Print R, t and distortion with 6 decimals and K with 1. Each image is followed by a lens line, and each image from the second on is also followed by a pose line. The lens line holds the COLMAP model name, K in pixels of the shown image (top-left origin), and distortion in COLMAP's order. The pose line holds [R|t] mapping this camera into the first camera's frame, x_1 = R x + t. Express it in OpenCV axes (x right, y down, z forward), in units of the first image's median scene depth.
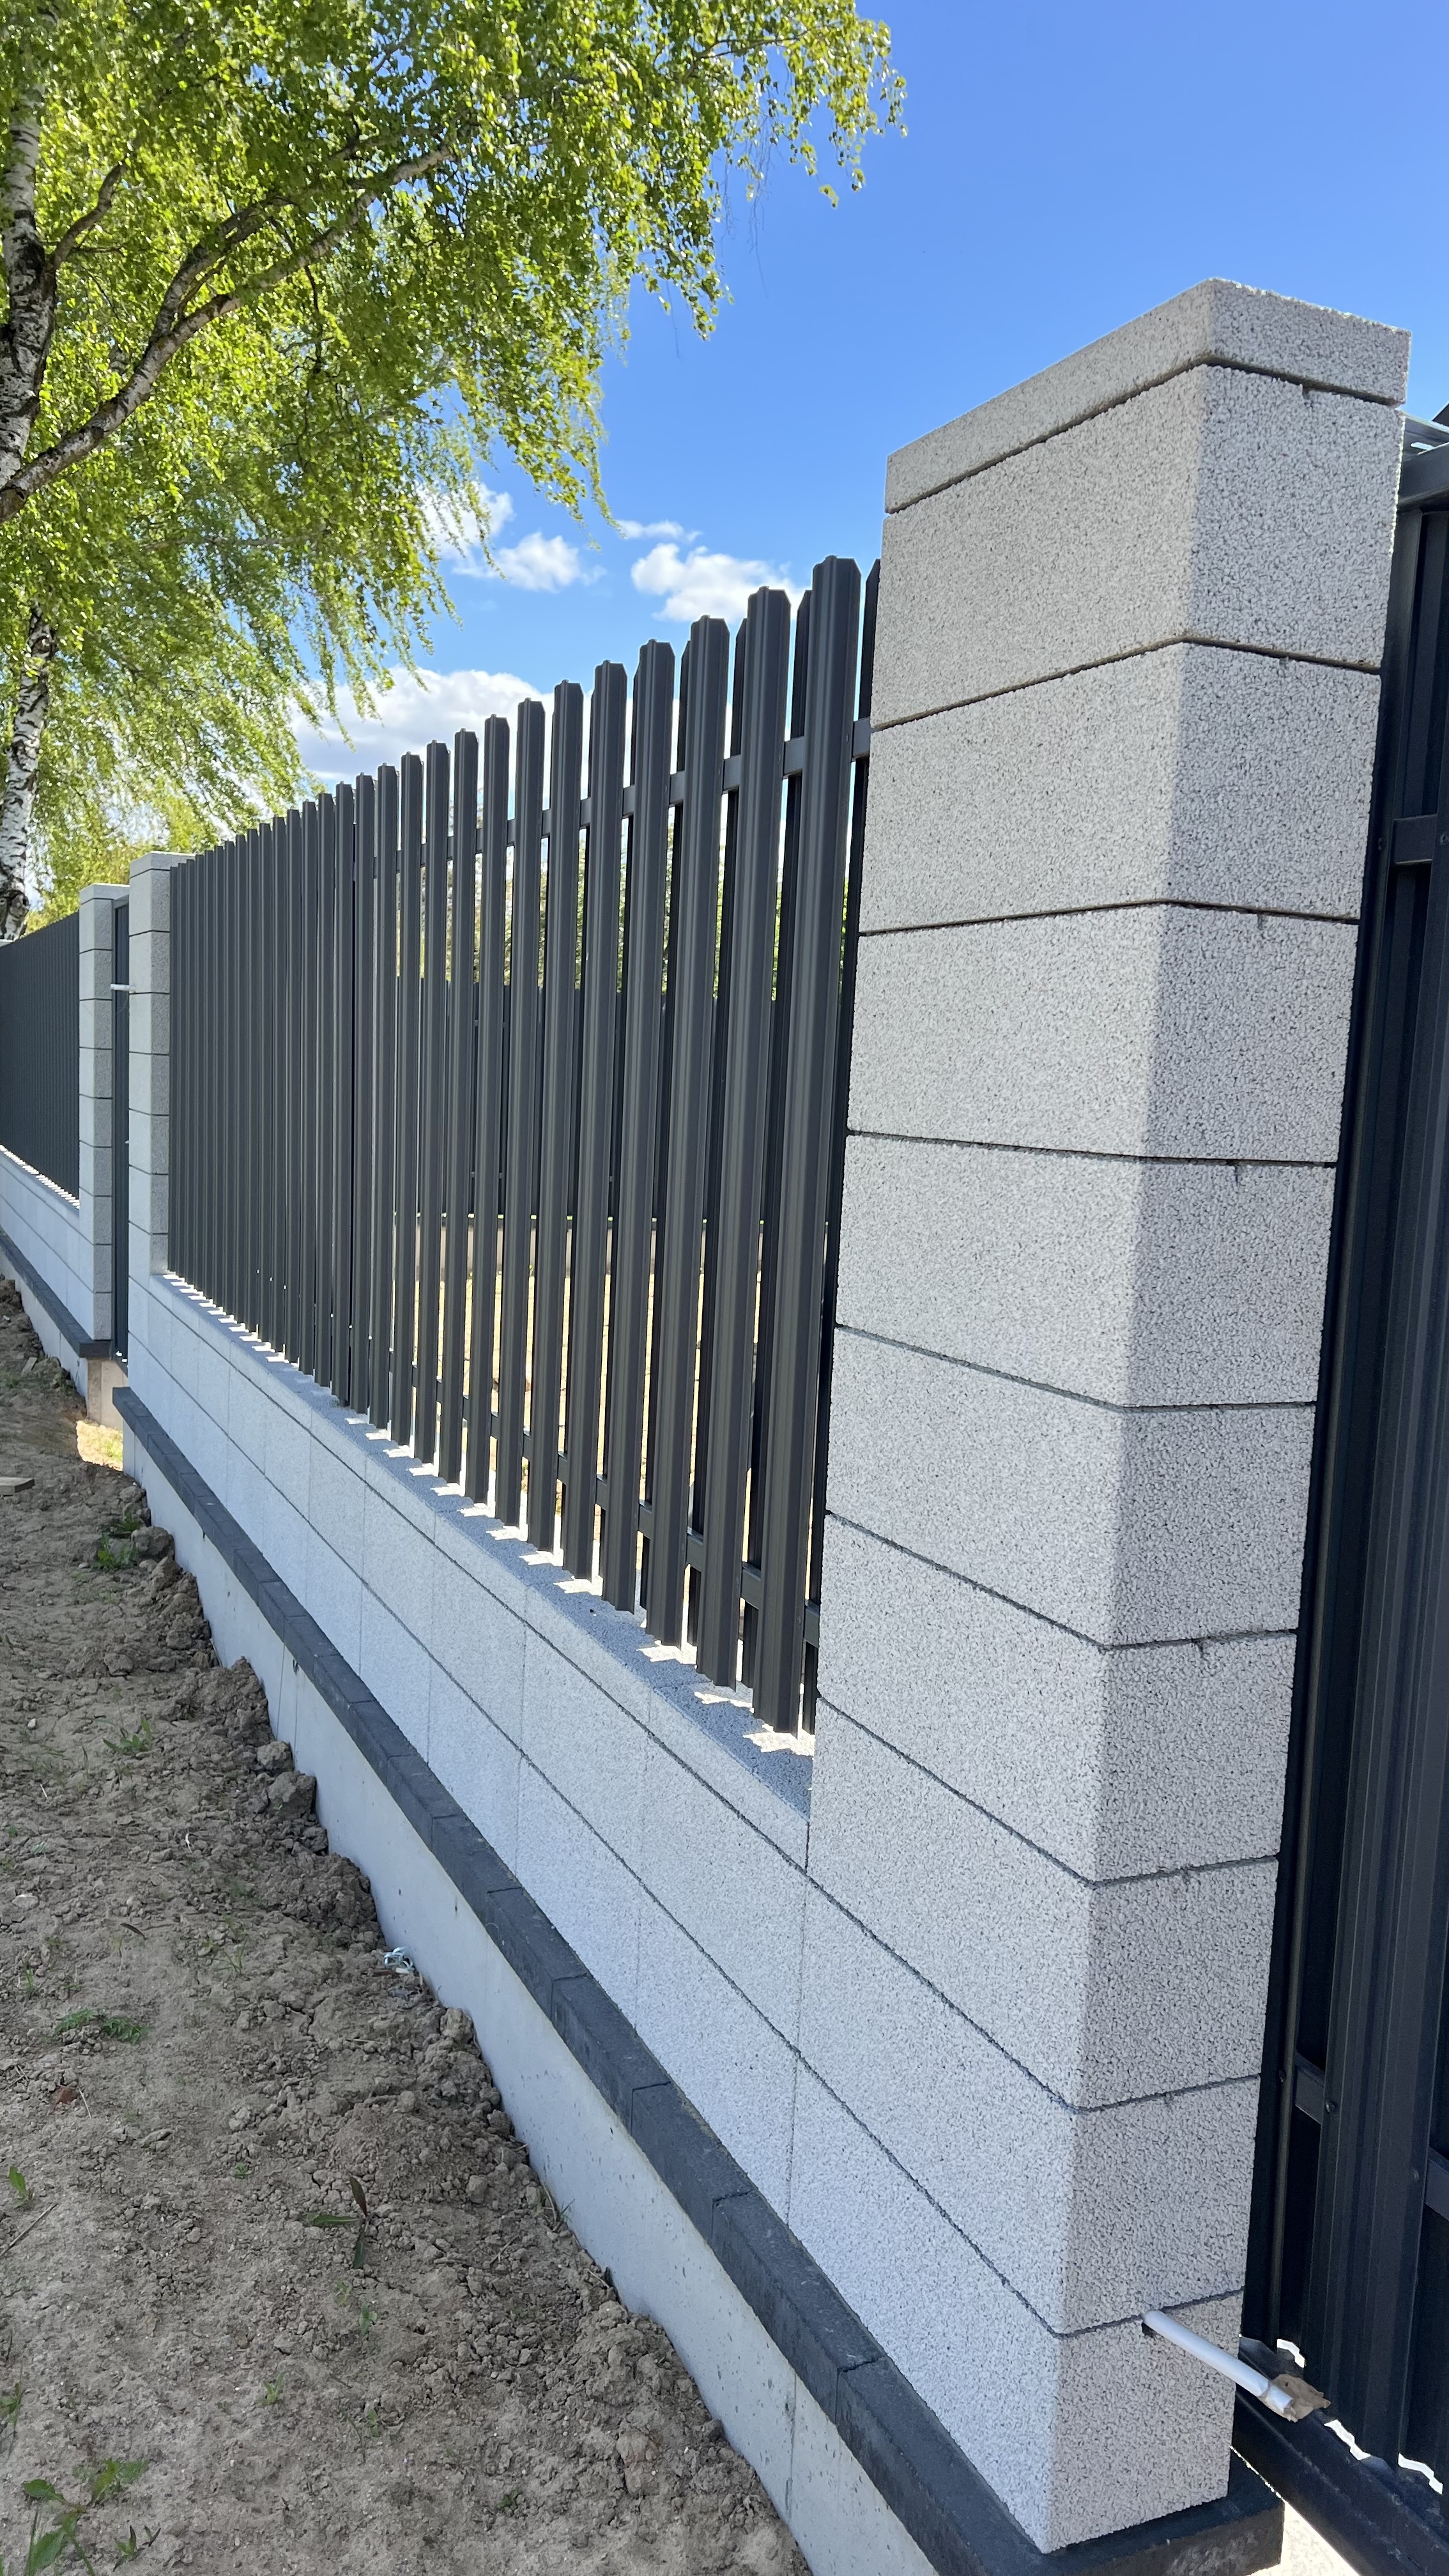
lens RADIAL K [[1934.6, 0, 719.0], [0, 1934.6, 1293.1], [0, 0, 1]] dist [0.057014, -0.069310]
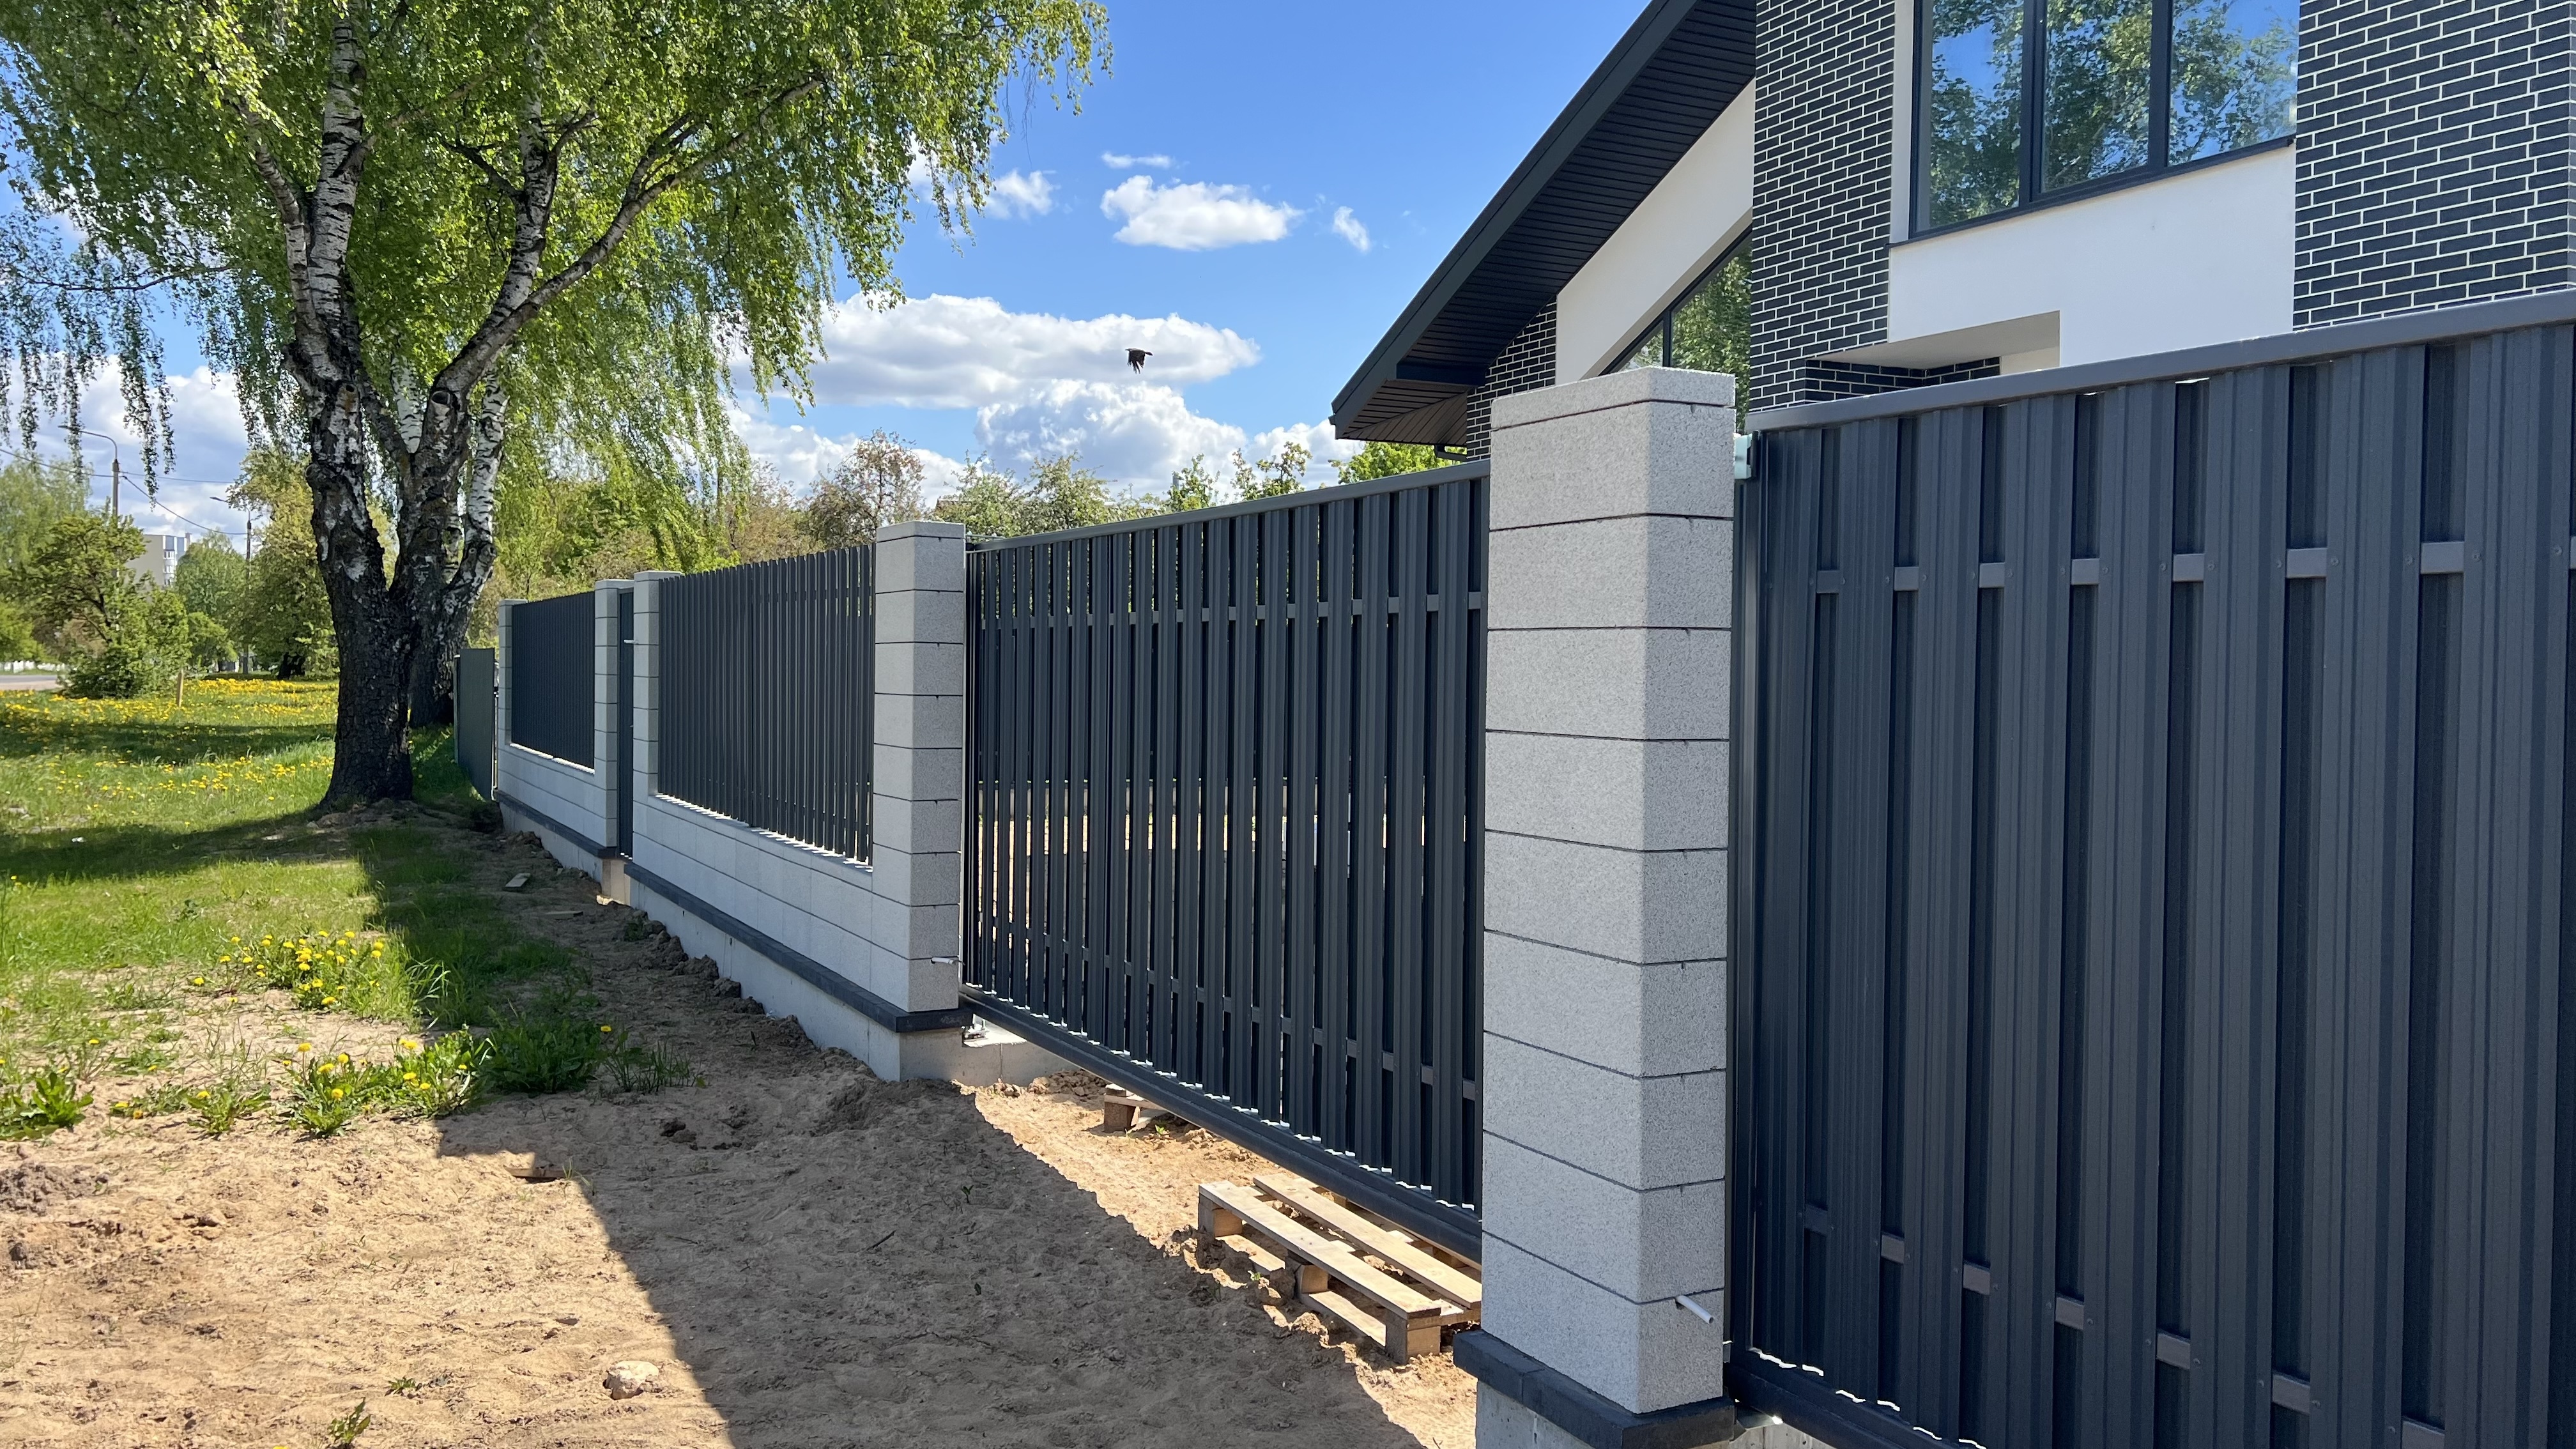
lens RADIAL K [[2037.6, 0, 1284.7], [0, 2037.6, 683.3], [0, 0, 1]] dist [0.041643, 0.000587]
pose [[0.997949, -0.036745, 0.052422, 0.459968], [0.041995, 0.993810, -0.102846, 0.236213], [-0.048319, 0.104837, 0.993315, -2.094128]]
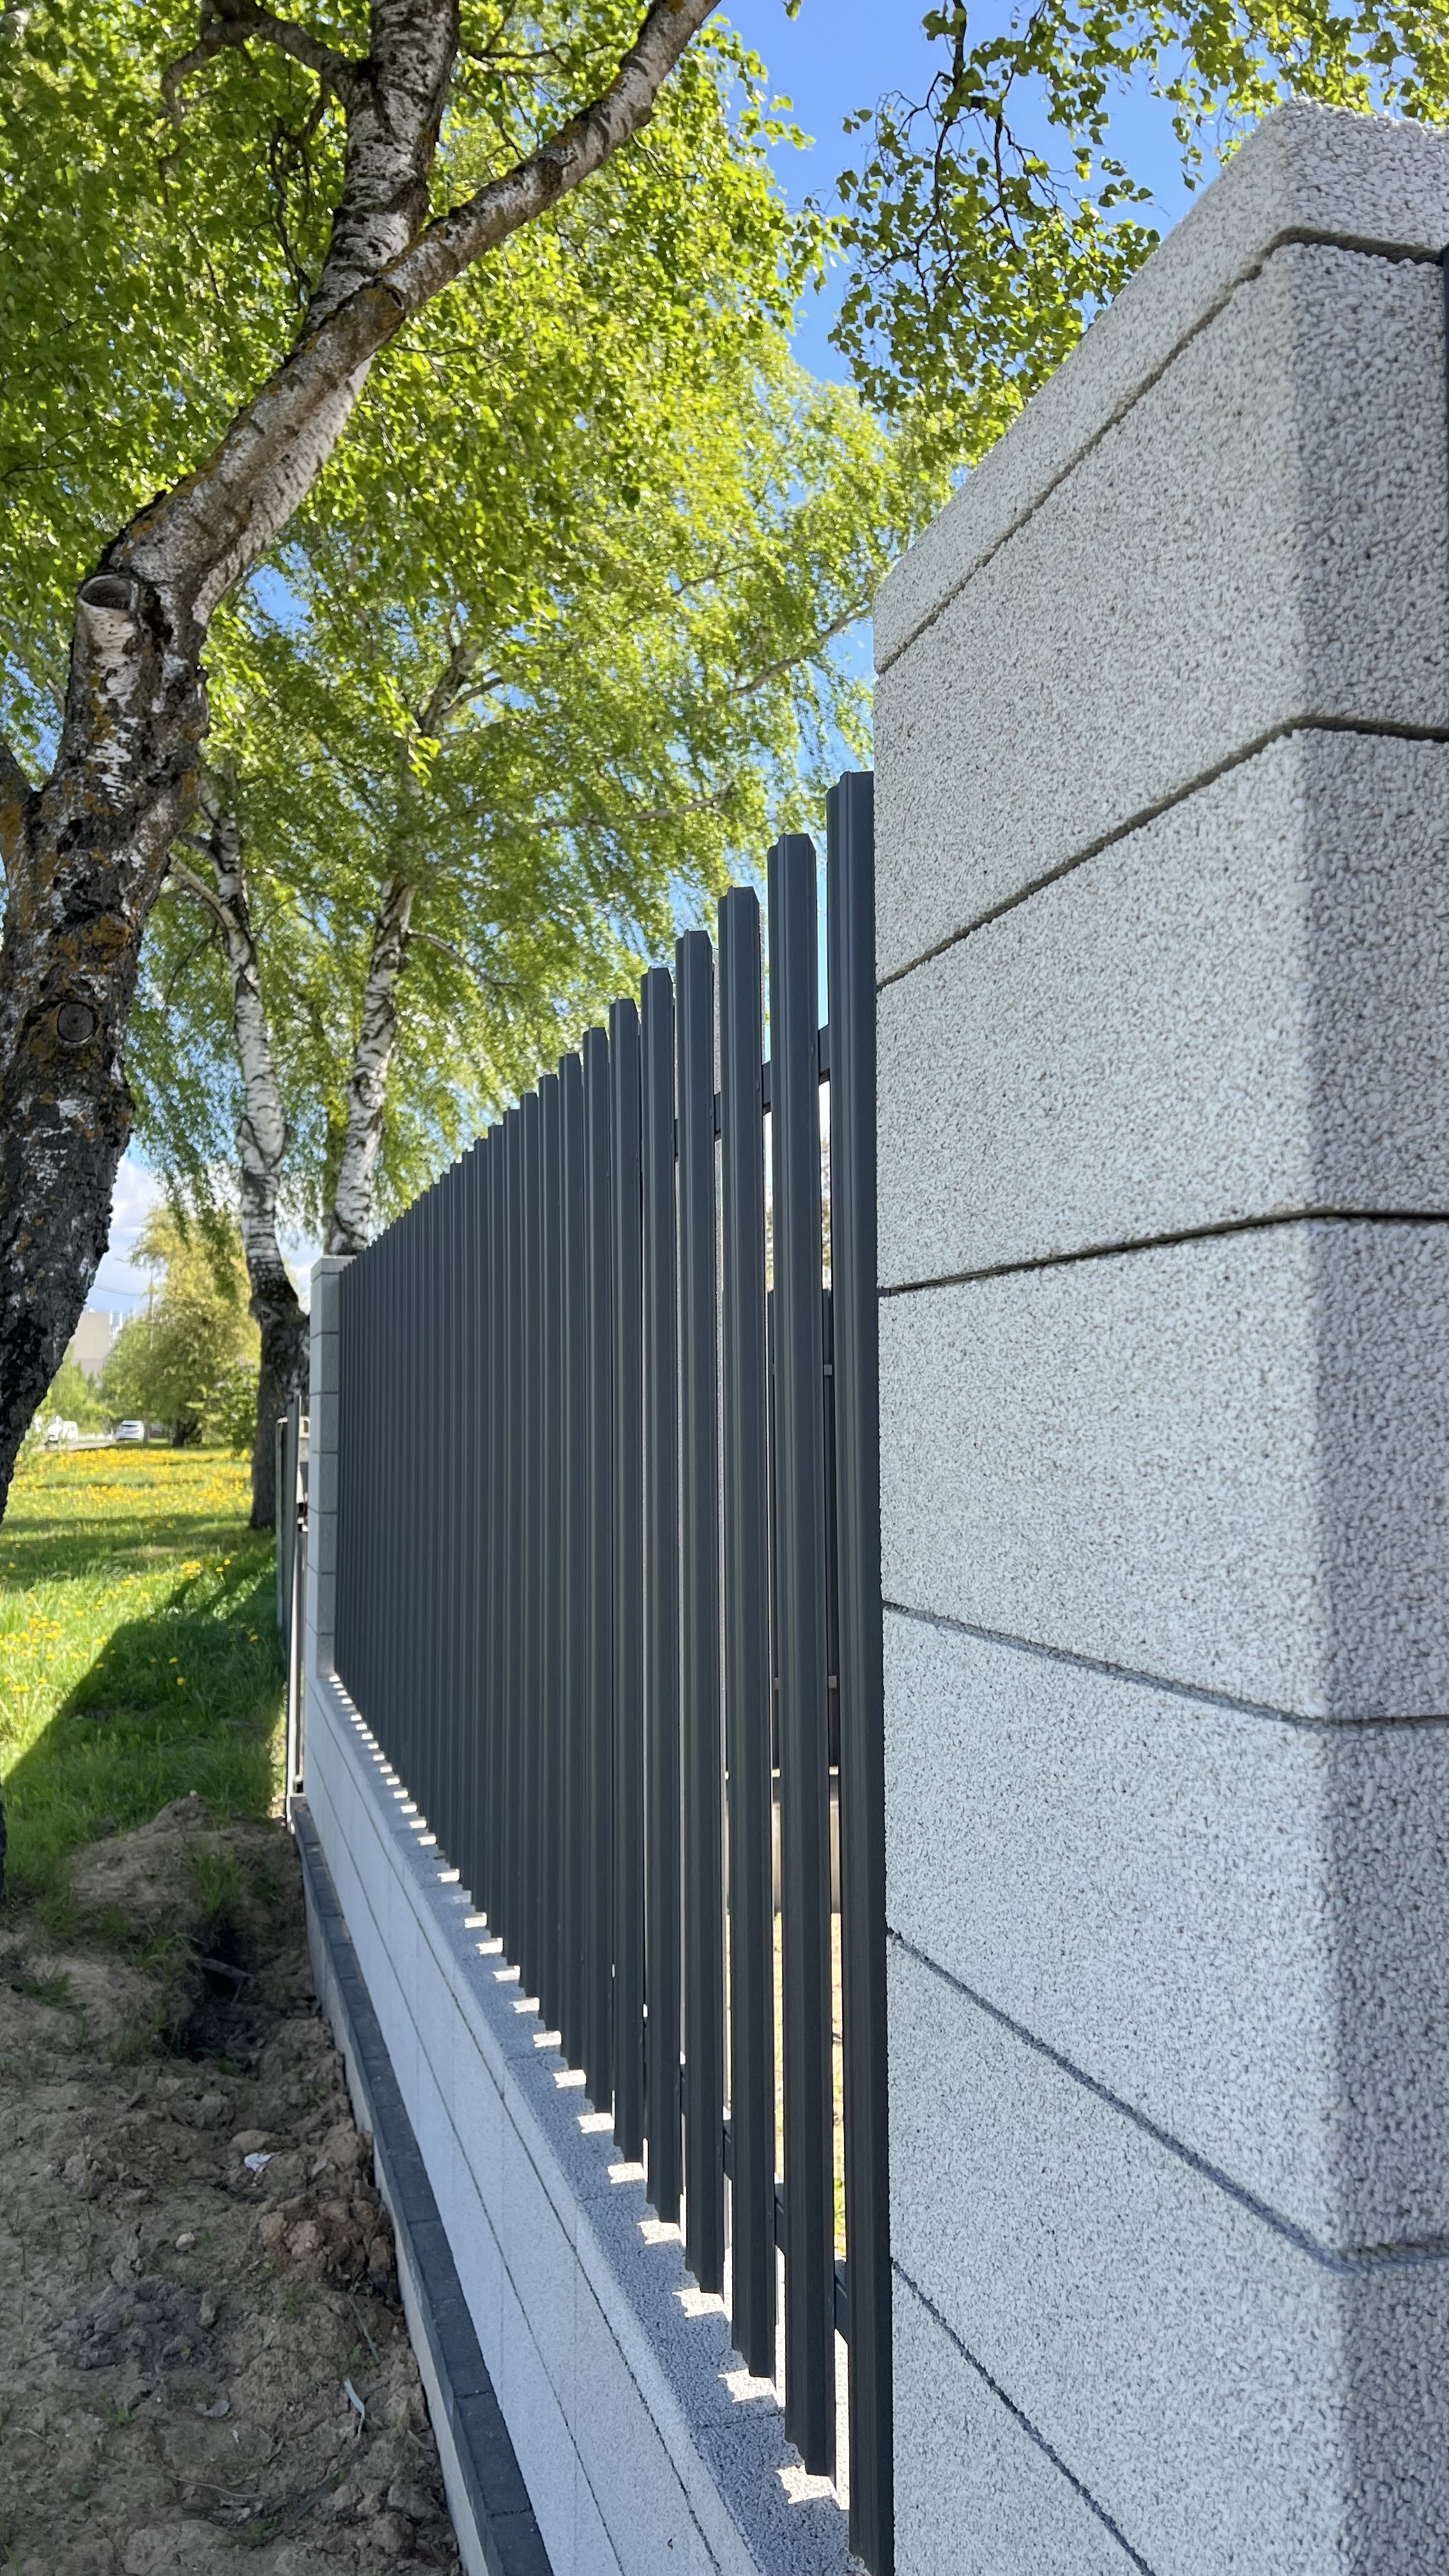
lens RADIAL K [[1917.0, 0, 724.5], [0, 1917.0, 1288.0], [0, 0, 1]] dist [0.064937, -0.066554]
pose [[0.987427, -0.058816, -0.146728, -0.849073], [0.030463, 0.981606, -0.188472, -0.329136], [0.155114, 0.181633, 0.971056, 2.278940]]
